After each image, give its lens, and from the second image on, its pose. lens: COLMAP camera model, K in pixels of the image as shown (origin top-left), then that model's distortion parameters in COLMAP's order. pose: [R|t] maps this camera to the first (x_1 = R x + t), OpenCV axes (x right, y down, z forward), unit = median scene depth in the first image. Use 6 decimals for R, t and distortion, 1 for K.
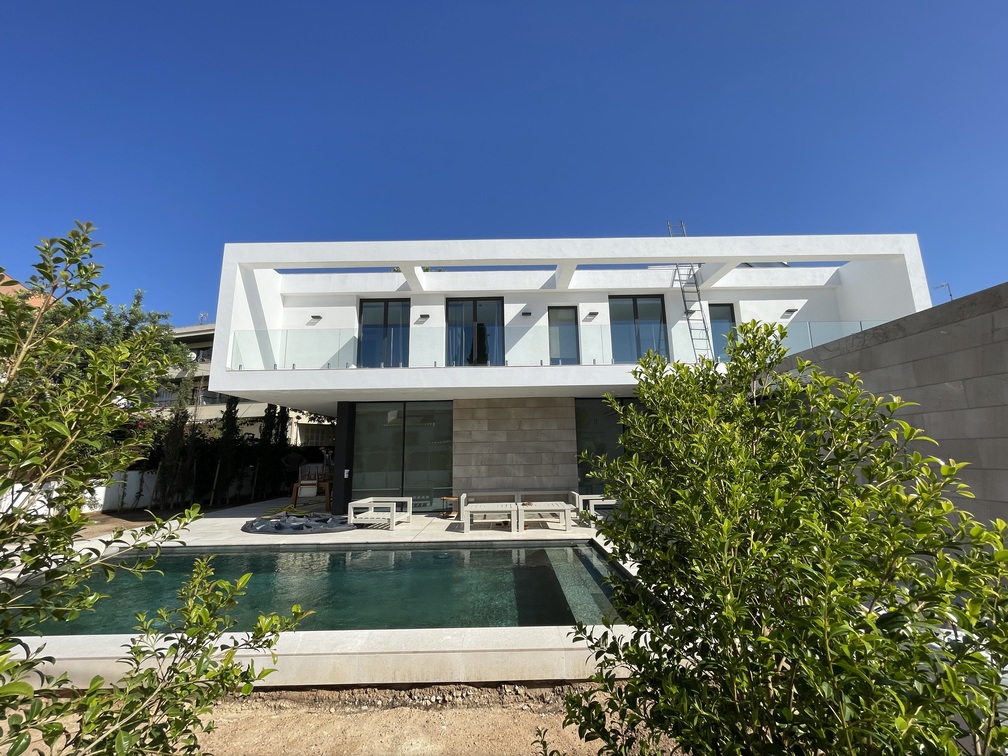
lens RADIAL K [[409.0, 0, 504.0], [0, 409.0, 378.0], [0, 0, 1]] dist [-0.000018, -0.000103]
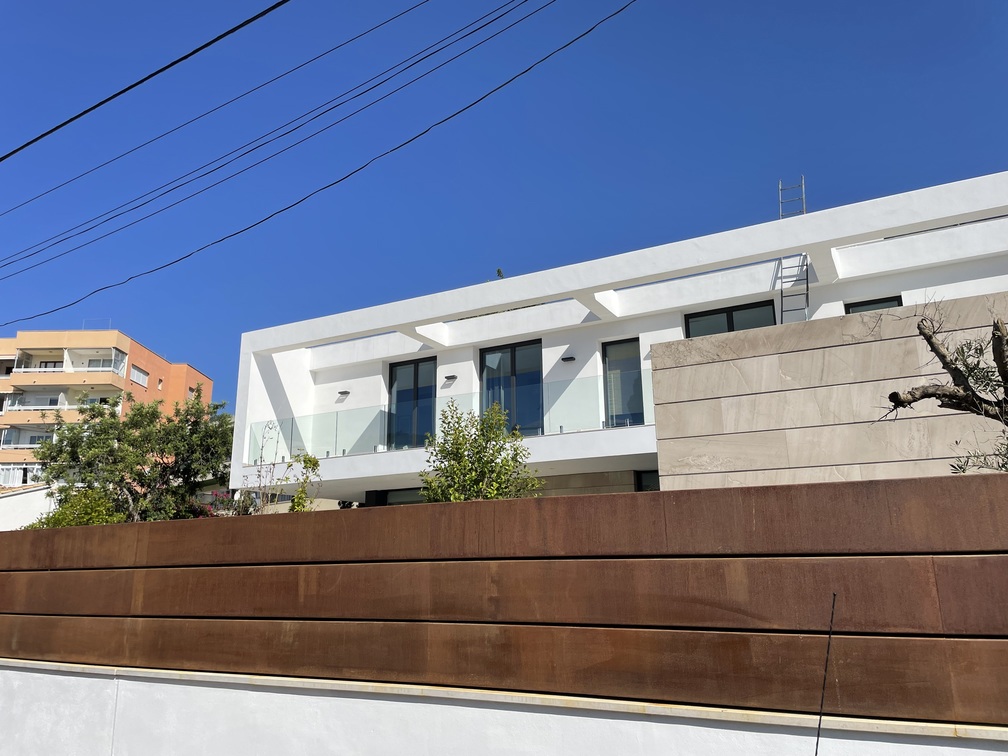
lens RADIAL K [[772.6, 0, 502.6], [0, 772.6, 365.6], [0, 0, 1]] dist [0.100316, -0.160545]
pose [[0.876502, -0.119302, -0.466380, 0.598087], [0.081683, 0.991614, -0.100147, -0.015646], [0.474417, 0.049684, 0.878897, -0.272775]]
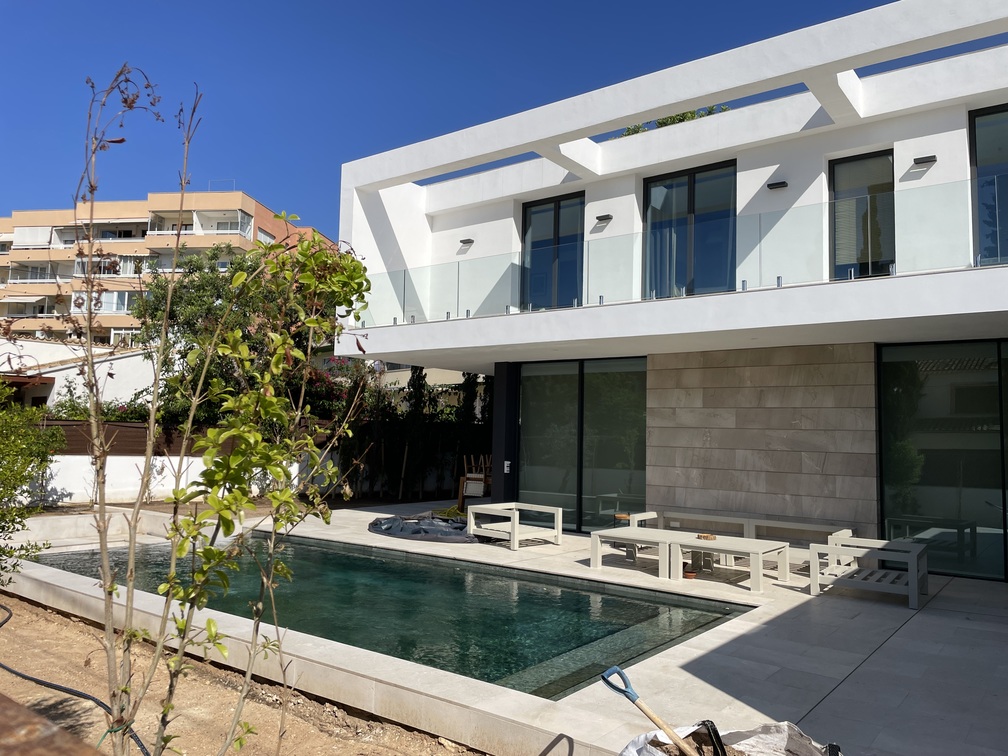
lens RADIAL K [[755.3, 0, 504.0], [0, 755.3, 378.0], [0, 0, 1]] dist [0.091485, -0.112729]
pose [[0.795126, -0.010519, -0.606353, 0.365175], [0.067244, 0.995213, 0.070914, -0.005920], [0.602705, -0.097159, 0.792027, 0.002946]]
